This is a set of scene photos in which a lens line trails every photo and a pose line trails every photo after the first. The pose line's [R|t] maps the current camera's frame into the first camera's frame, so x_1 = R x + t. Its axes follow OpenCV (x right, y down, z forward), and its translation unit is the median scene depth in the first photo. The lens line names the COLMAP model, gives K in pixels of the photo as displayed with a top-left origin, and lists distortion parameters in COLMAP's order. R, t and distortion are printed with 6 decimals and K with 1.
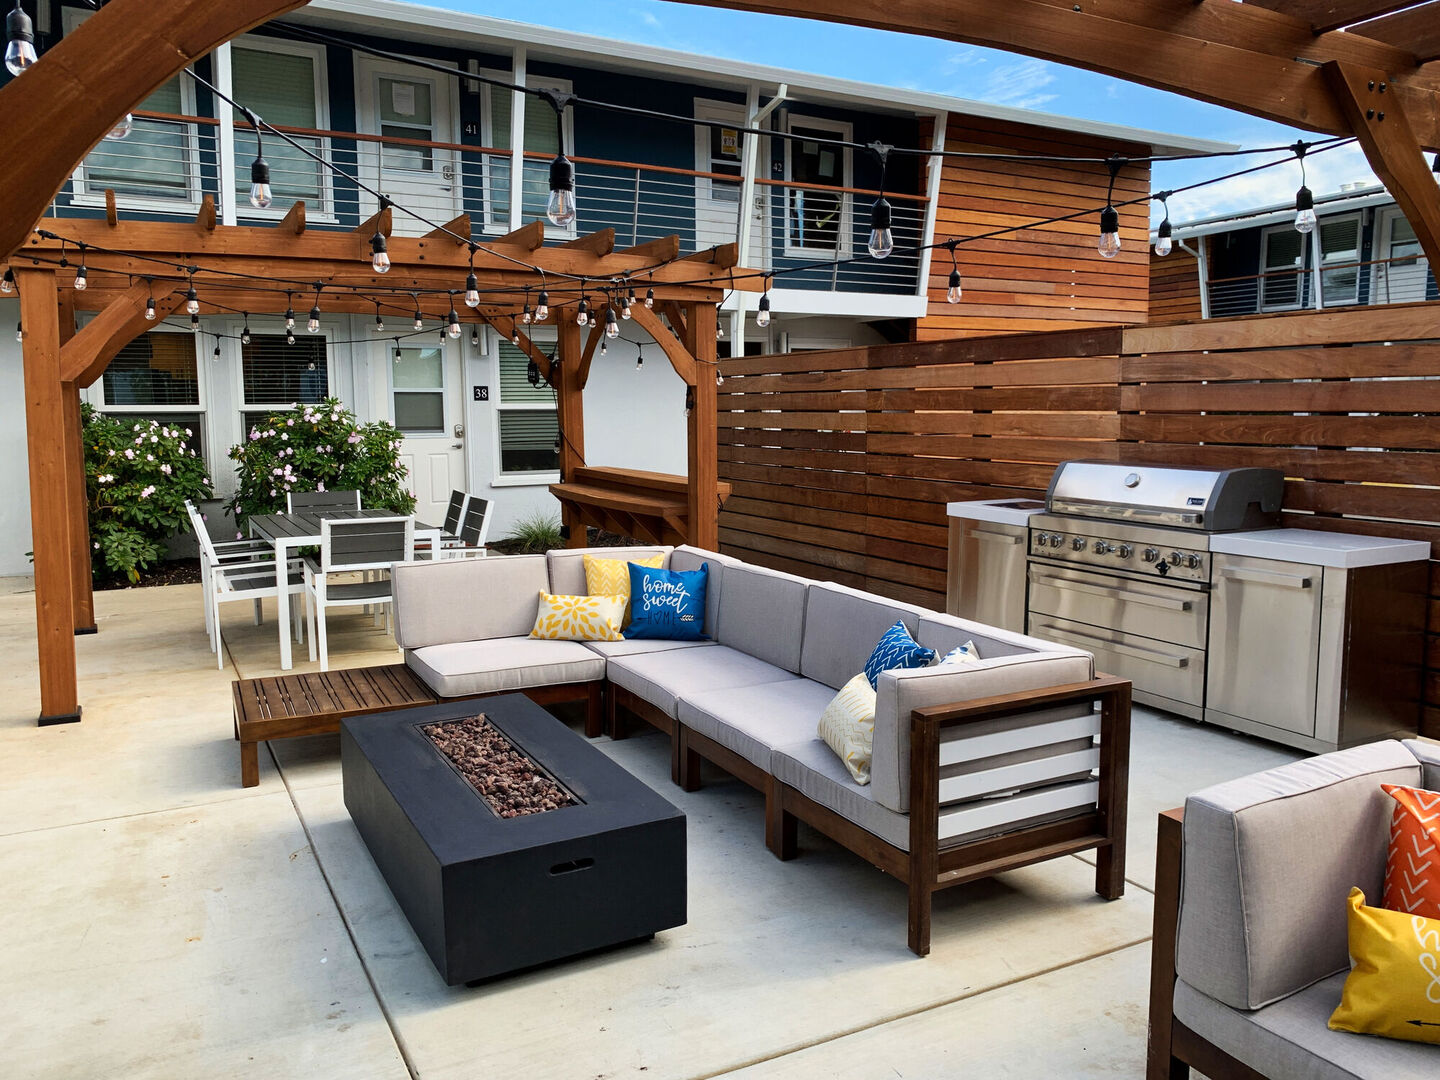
lens RADIAL K [[1102.3, 0, 720.0], [0, 1102.3, 540.0], [0, 0, 1]] dist [0.009468, 0.001902]
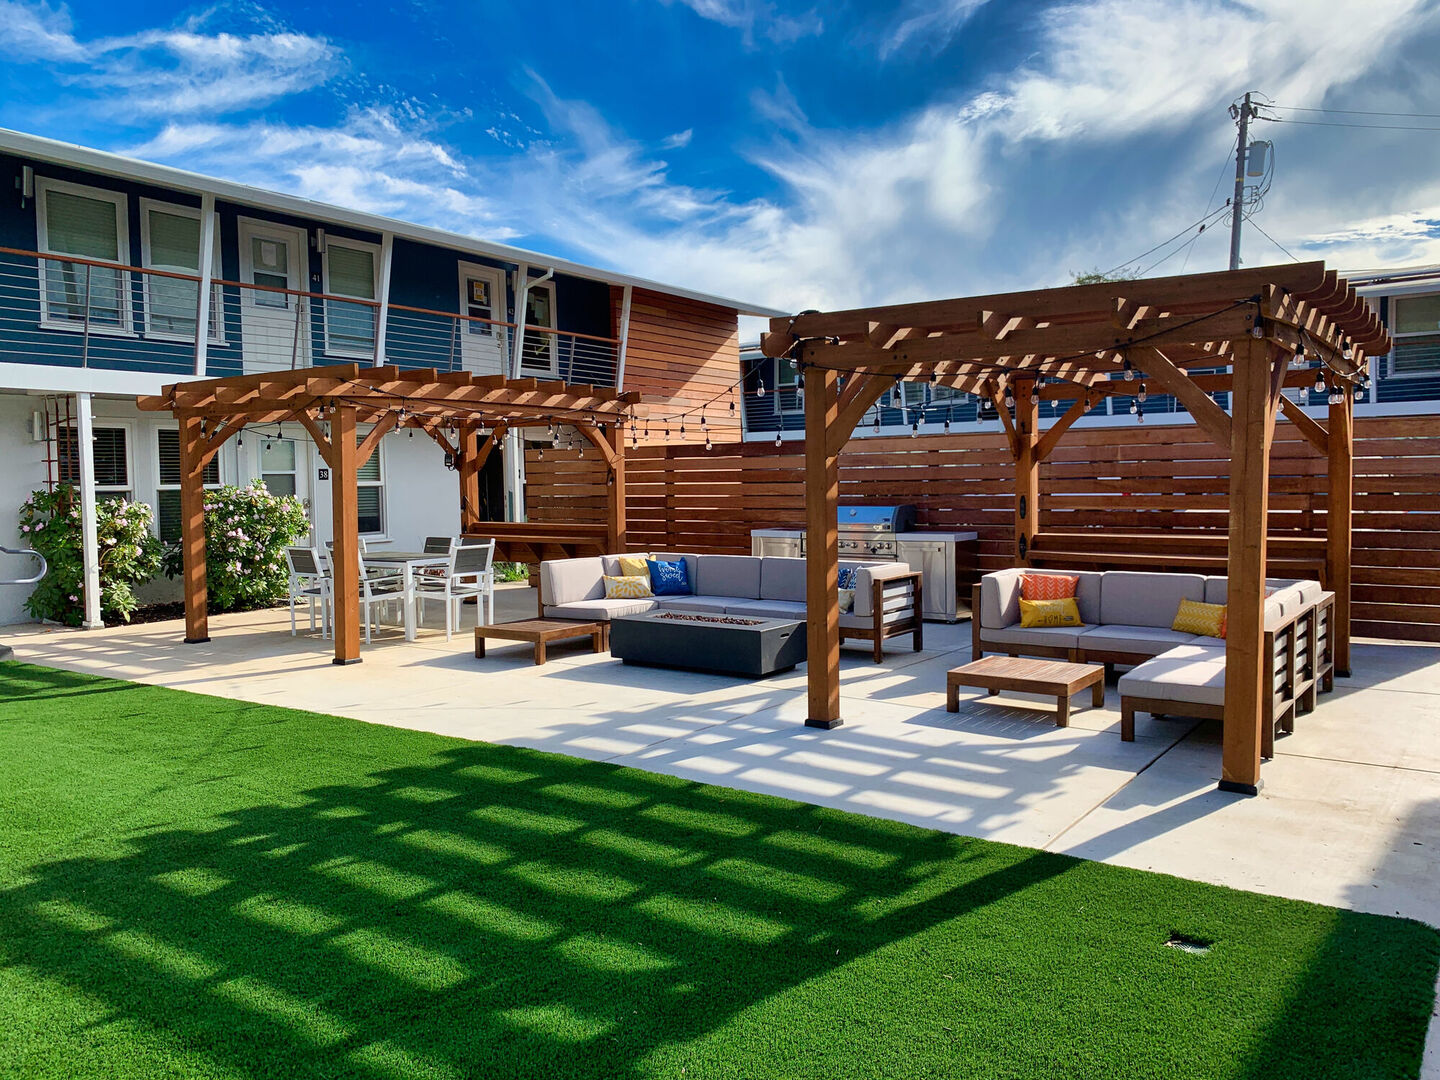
lens RADIAL K [[1102.3, 0, 720.0], [0, 1102.3, 540.0], [0, 0, 1]] dist [0.009468, 0.001902]
pose [[0.892049, -0.033180, 0.450719, -0.430338], [0.065158, 0.996324, -0.055612, 0.052910], [-0.447217, 0.078977, 0.890932, -0.409796]]
